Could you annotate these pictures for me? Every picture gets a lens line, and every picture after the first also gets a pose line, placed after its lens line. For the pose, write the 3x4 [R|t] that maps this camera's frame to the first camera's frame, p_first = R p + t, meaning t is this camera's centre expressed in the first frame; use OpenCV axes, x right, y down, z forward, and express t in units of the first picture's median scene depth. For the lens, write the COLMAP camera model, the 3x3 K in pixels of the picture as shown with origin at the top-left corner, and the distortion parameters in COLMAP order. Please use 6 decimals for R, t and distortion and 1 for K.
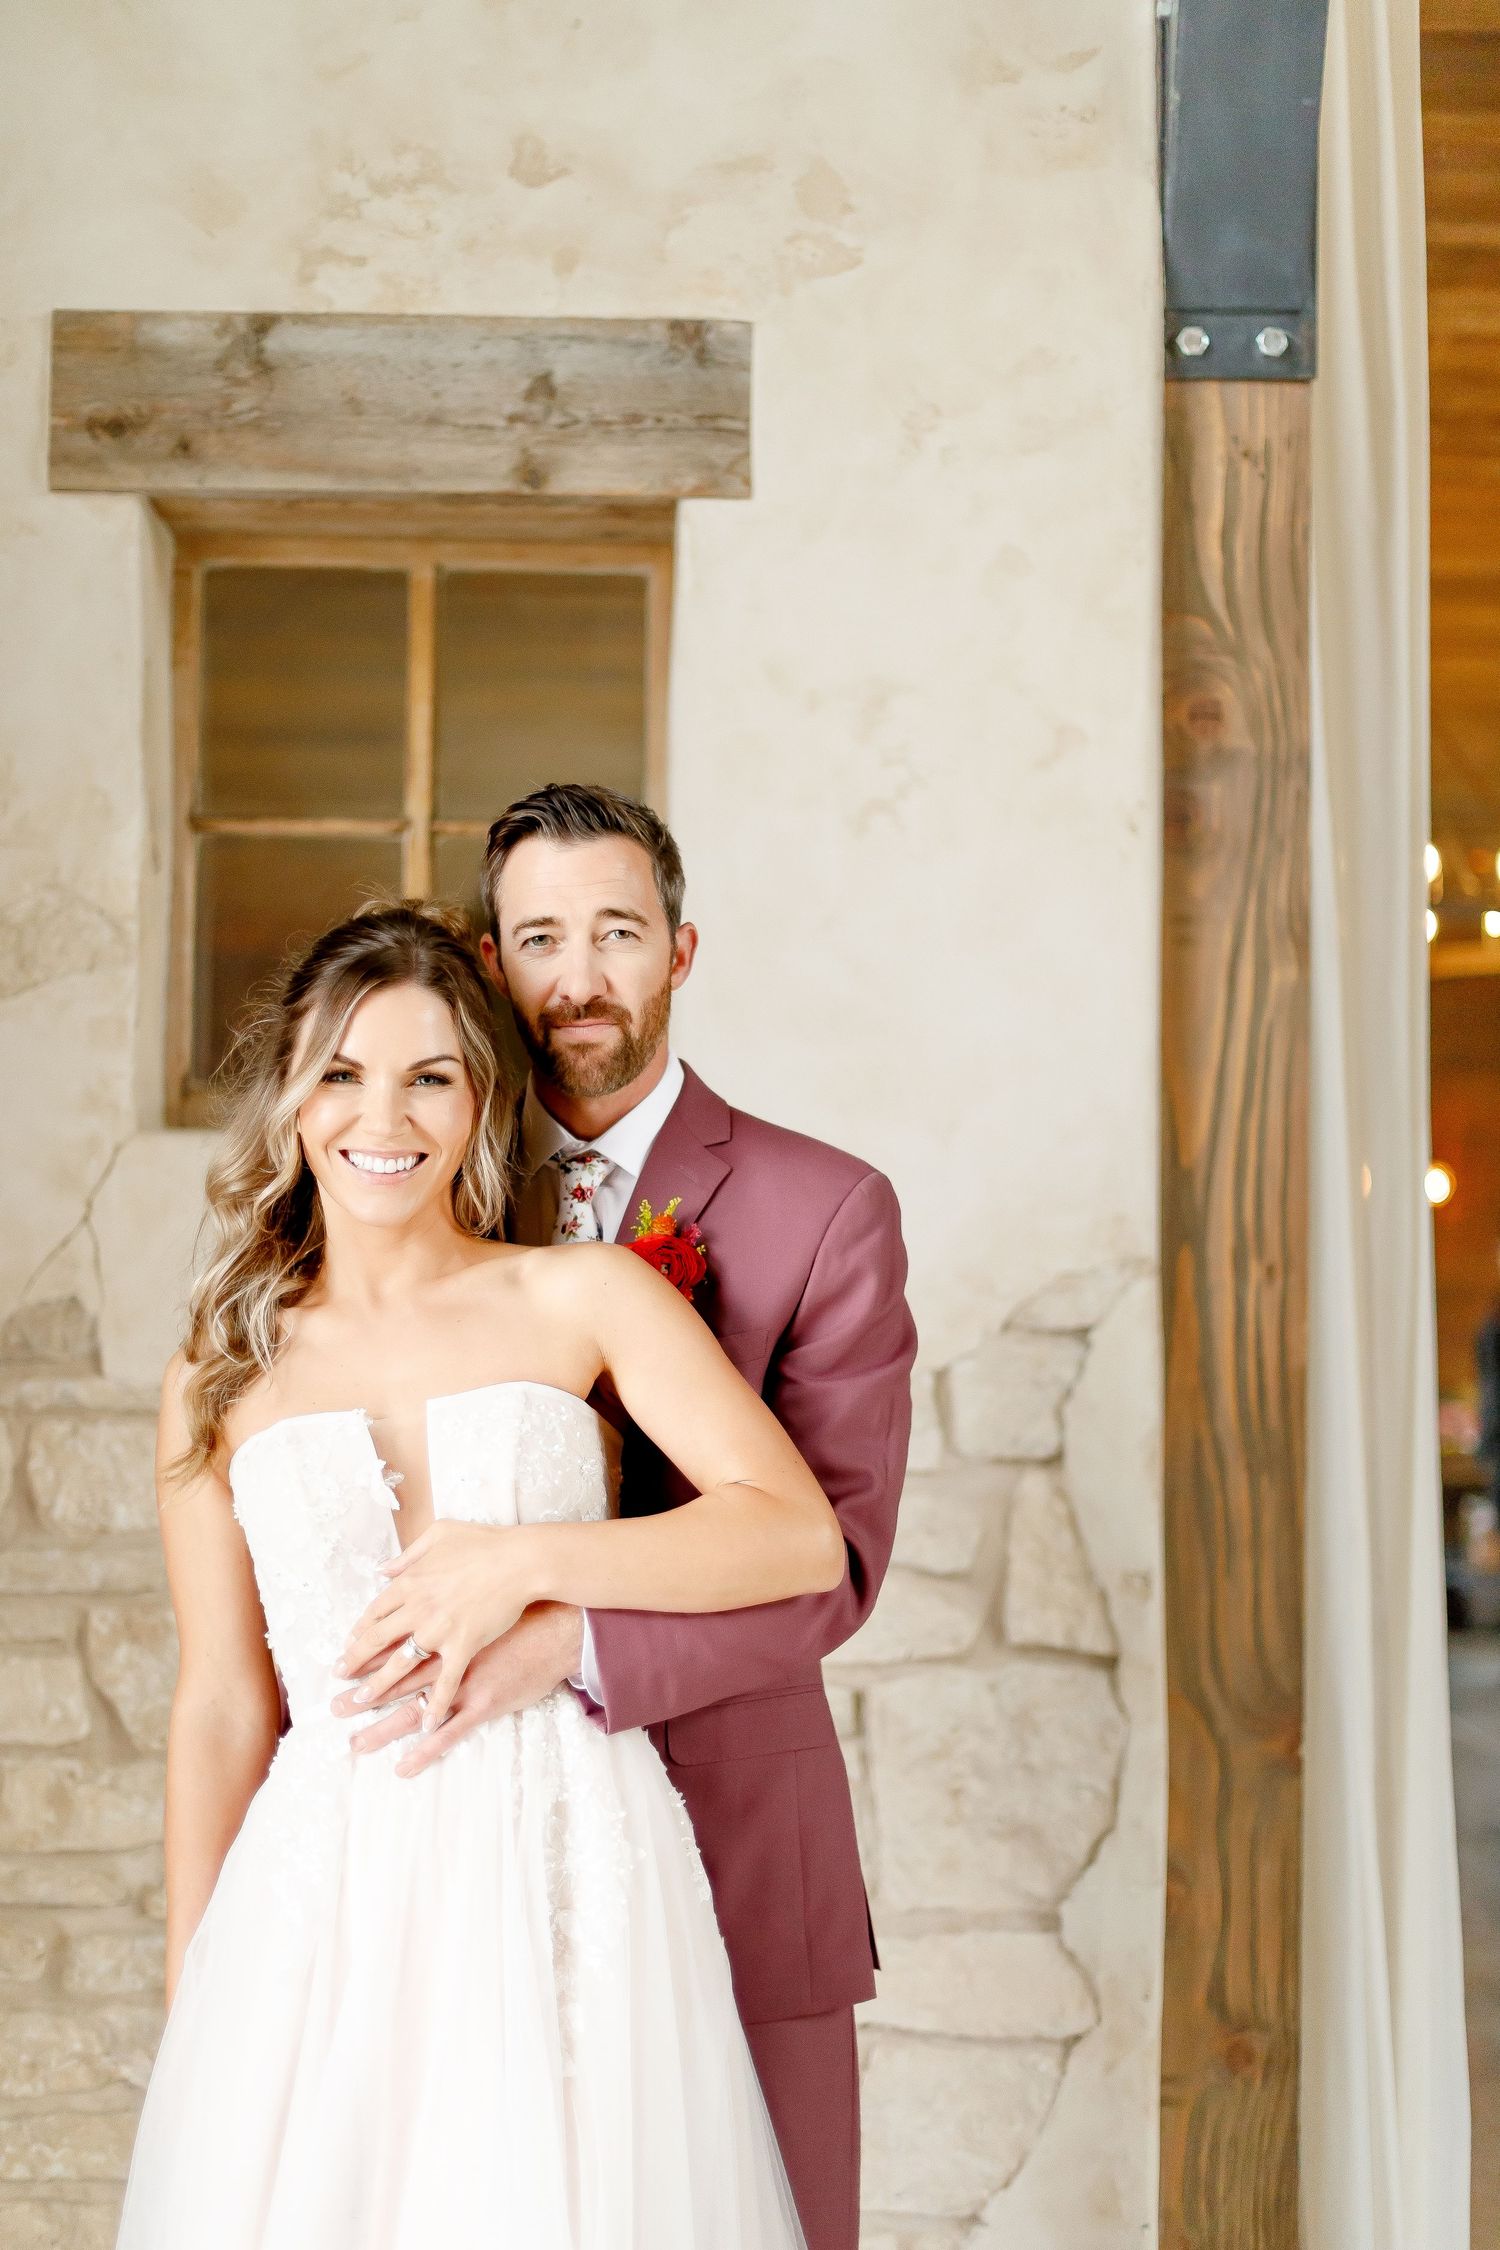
lens RADIAL K [[3127.4, 0, 750.0], [0, 3127.4, 1125.0], [0, 0, 1]] dist [0.005889, 0.008405]
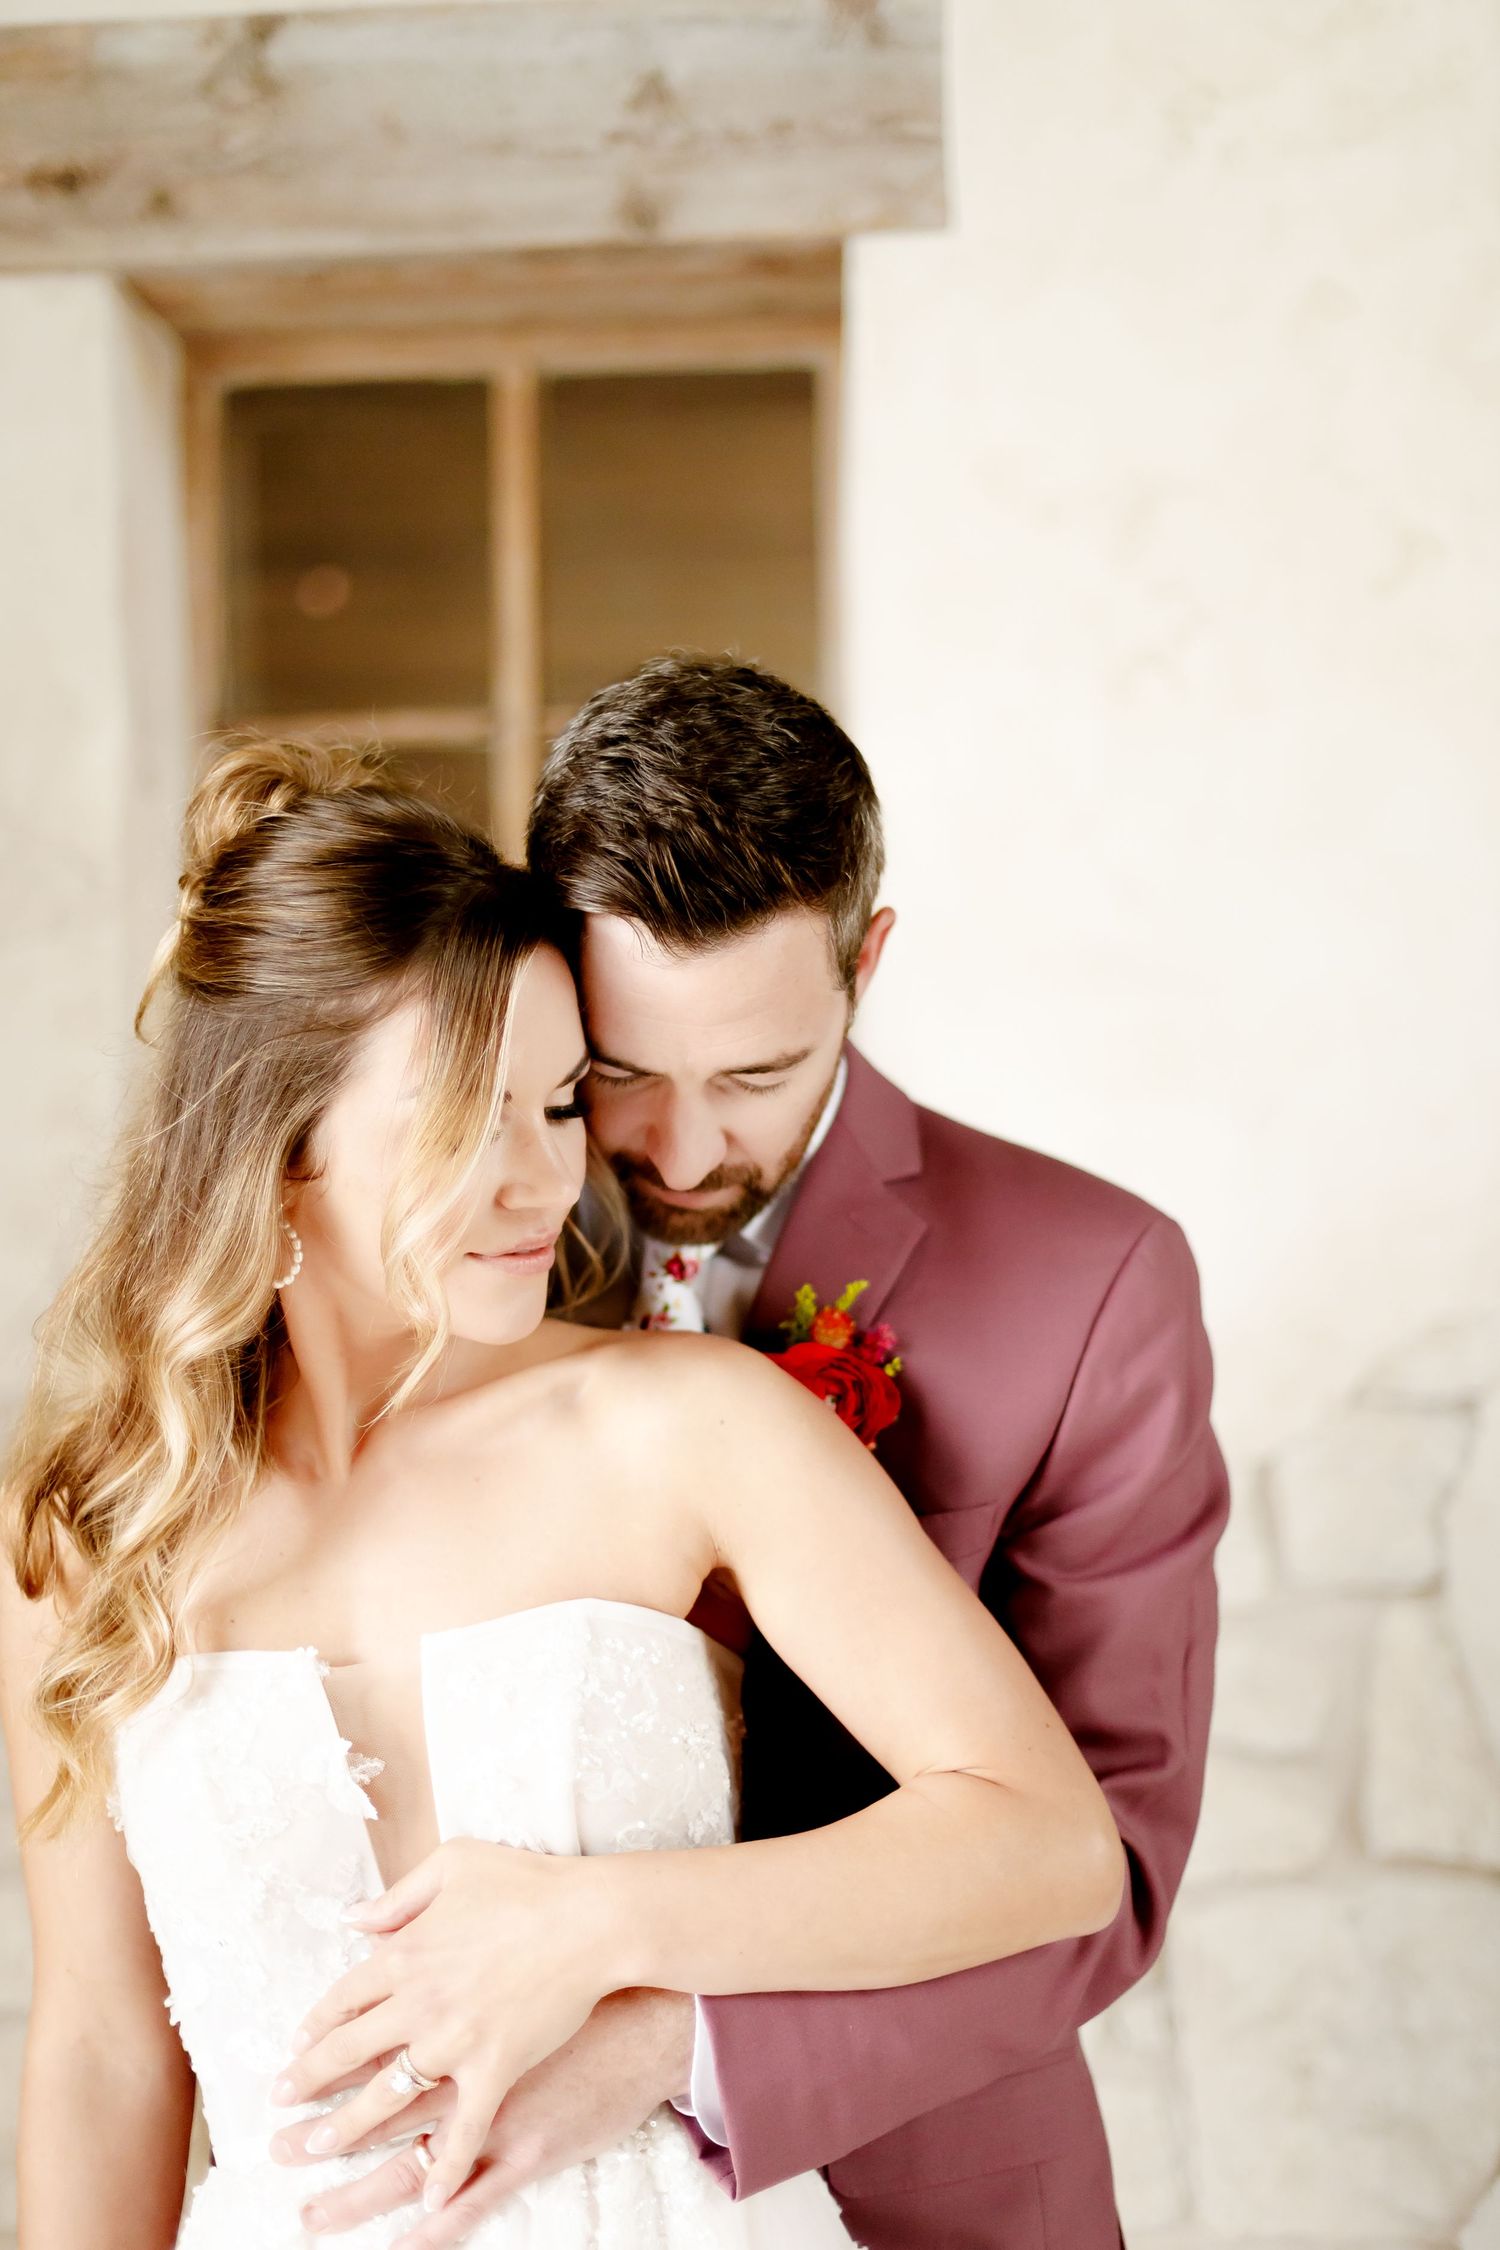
lens RADIAL K [[3030.4, 0, 746.8], [0, 3030.4, 1021.5], [0, 0, 1]] dist [-0.014966, -0.034604]
pose [[0.995064, -0.031370, -0.094149, 0.013221], [0.031031, 0.999506, -0.005067, -0.020379], [0.094262, 0.002121, 0.995545, 0.319130]]
